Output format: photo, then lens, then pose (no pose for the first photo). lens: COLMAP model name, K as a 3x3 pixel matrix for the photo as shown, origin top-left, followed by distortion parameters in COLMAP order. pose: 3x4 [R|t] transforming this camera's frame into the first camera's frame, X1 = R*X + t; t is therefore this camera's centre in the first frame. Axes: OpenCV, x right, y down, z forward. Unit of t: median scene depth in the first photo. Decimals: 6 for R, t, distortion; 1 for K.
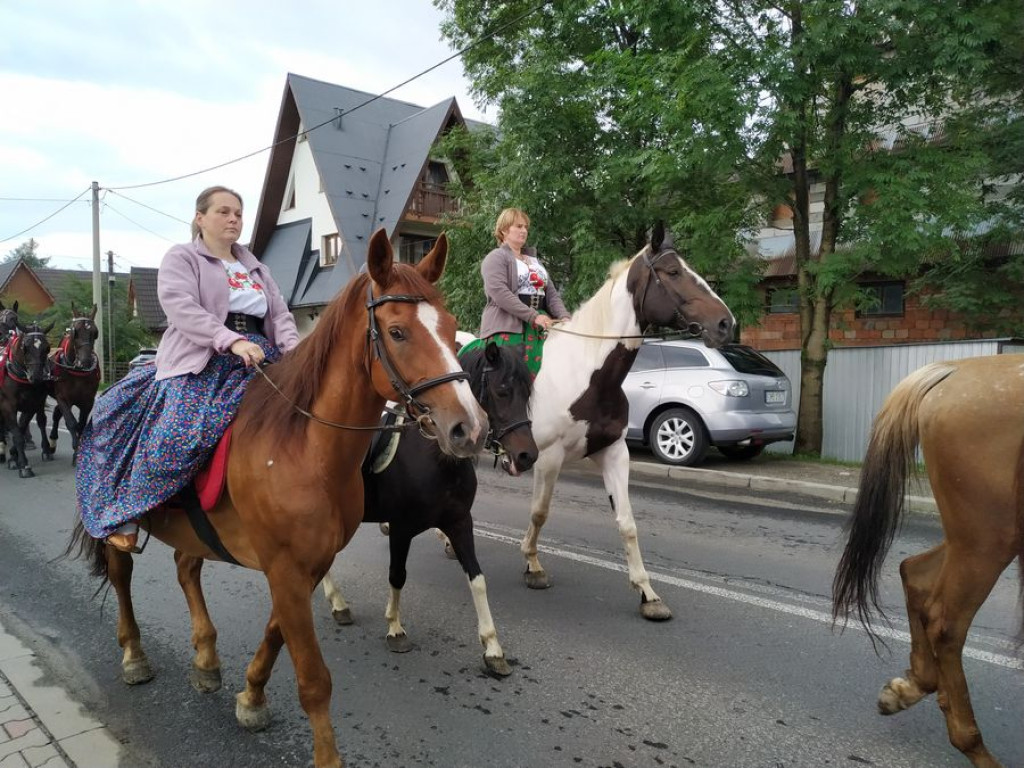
lens RADIAL K [[746.0, 0, 504.4], [0, 746.0, 382.2], [0, 0, 1]] dist [0.008699, -0.023617]
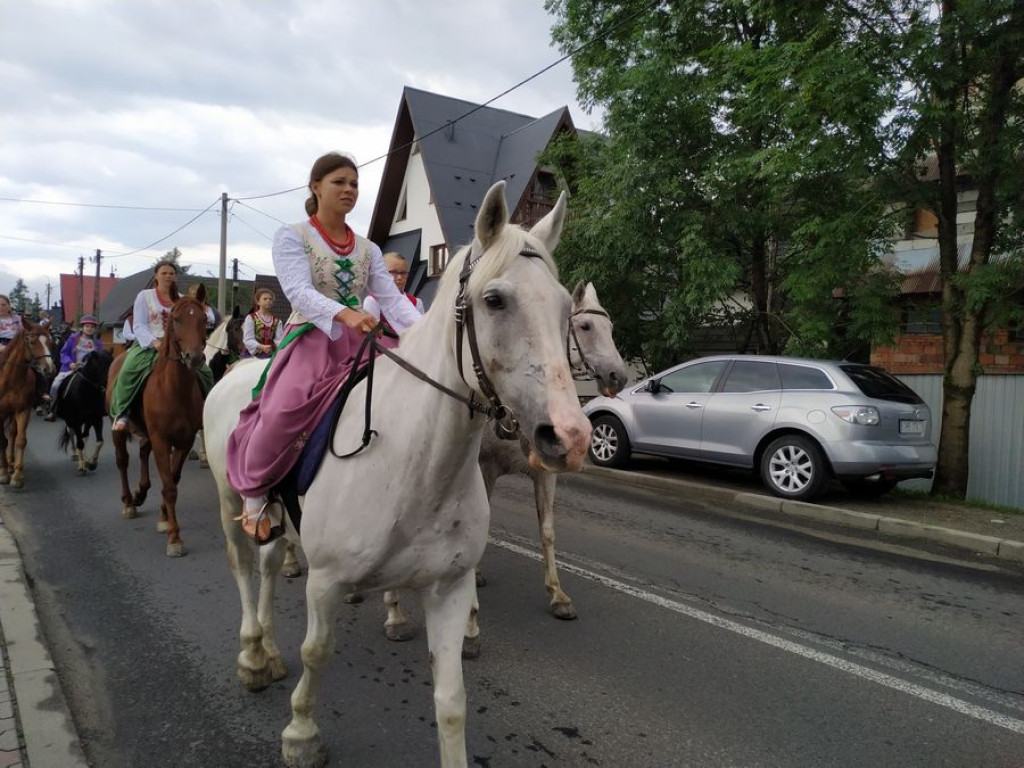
lens RADIAL K [[746.0, 0, 492.2], [0, 746.0, 374.8], [0, 0, 1]] dist [0.008699, -0.023617]
pose [[0.986464, 0.035619, -0.160063, 0.014763], [-0.040090, 0.998889, -0.024788, 0.000171], [0.159002, 0.030870, 0.986795, 0.052281]]
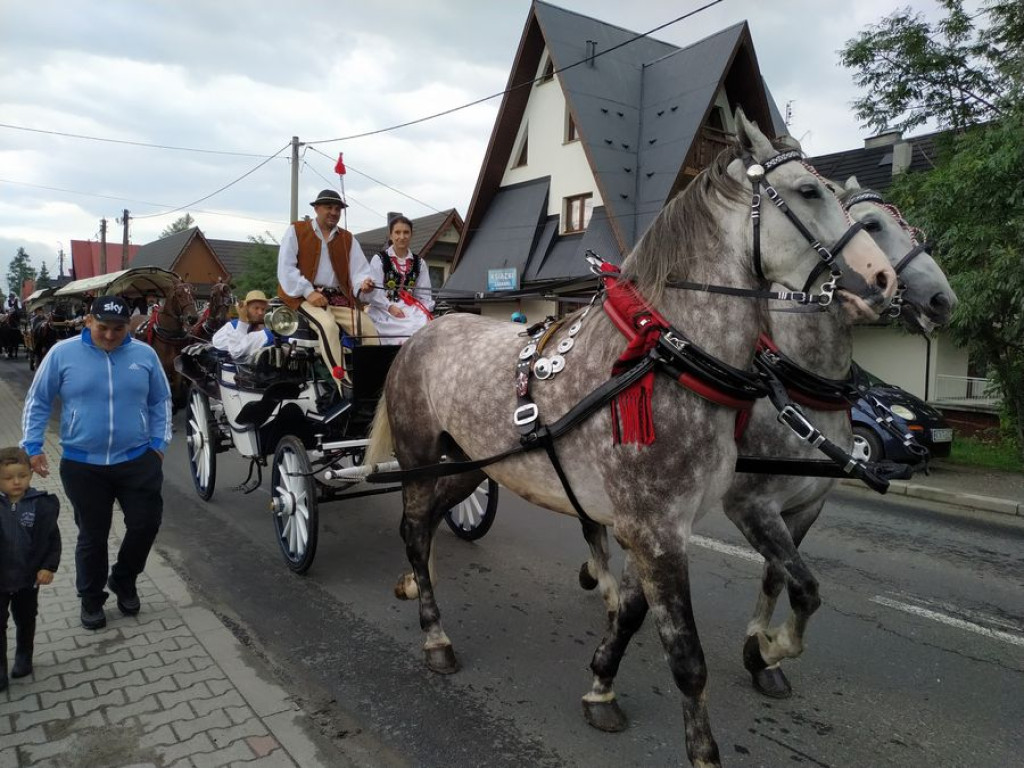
lens RADIAL K [[746.0, 0, 512.7], [0, 746.0, 380.9], [0, 0, 1]] dist [0.008699, -0.023617]
pose [[0.990132, 0.039378, -0.134493, -0.424590], [-0.036941, 0.999106, 0.020570, -0.017616], [0.135183, -0.015399, 0.990701, 0.395871]]
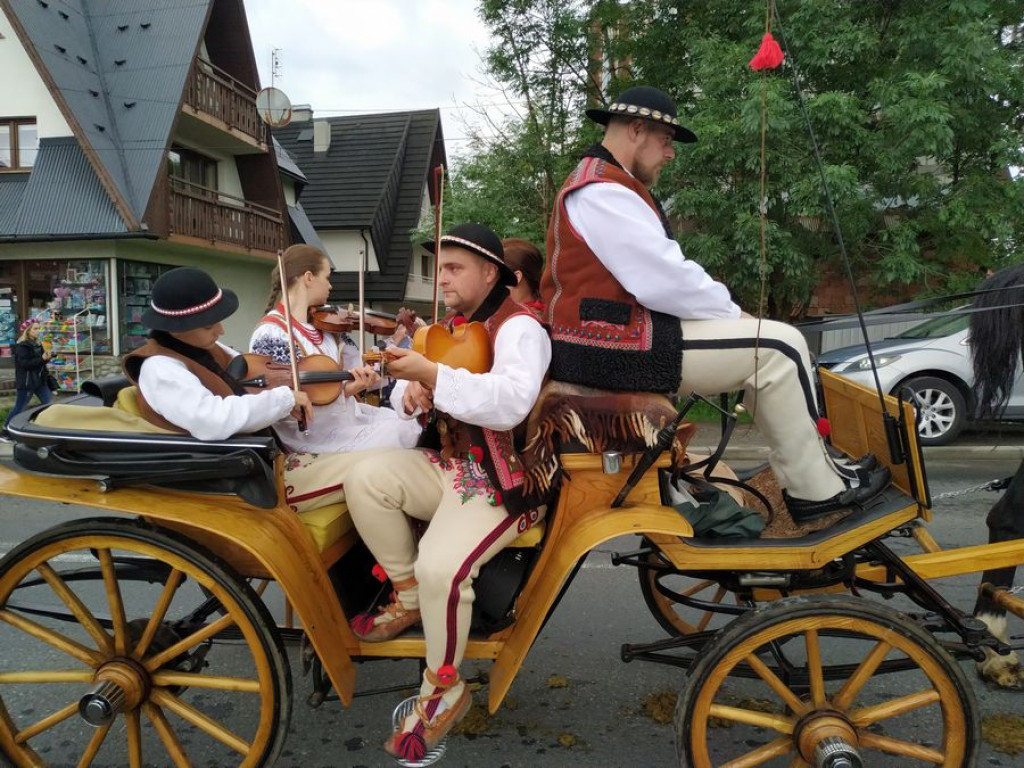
lens RADIAL K [[746.0, 0, 493.3], [0, 746.0, 373.6], [0, 0, 1]] dist [0.008699, -0.023617]
pose [[0.766774, -0.053562, 0.639679, -0.740384], [0.039204, 0.998560, 0.036619, -0.020702], [-0.640719, -0.003000, 0.767770, 0.744510]]
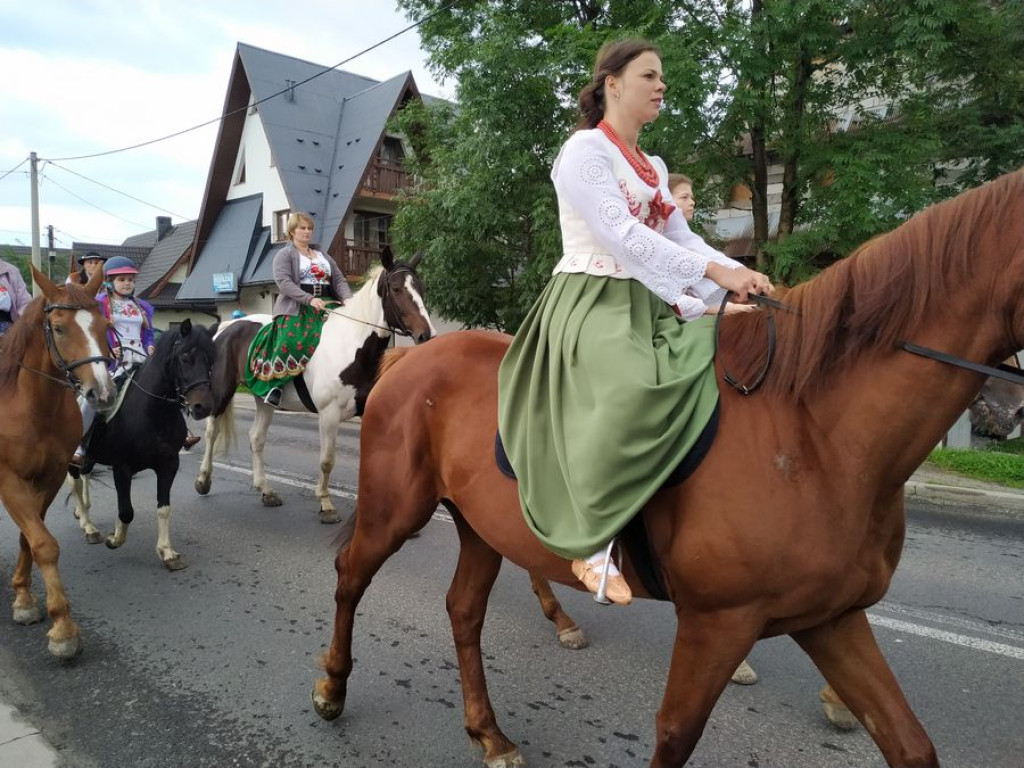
lens RADIAL K [[746.0, 0, 501.0], [0, 746.0, 380.6], [0, 0, 1]] dist [0.008699, -0.023617]
pose [[0.998496, 0.000291, 0.054821, -0.003555], [-0.001616, 0.999708, 0.024130, 0.000263], [-0.054798, -0.024182, 0.998205, 0.014517]]
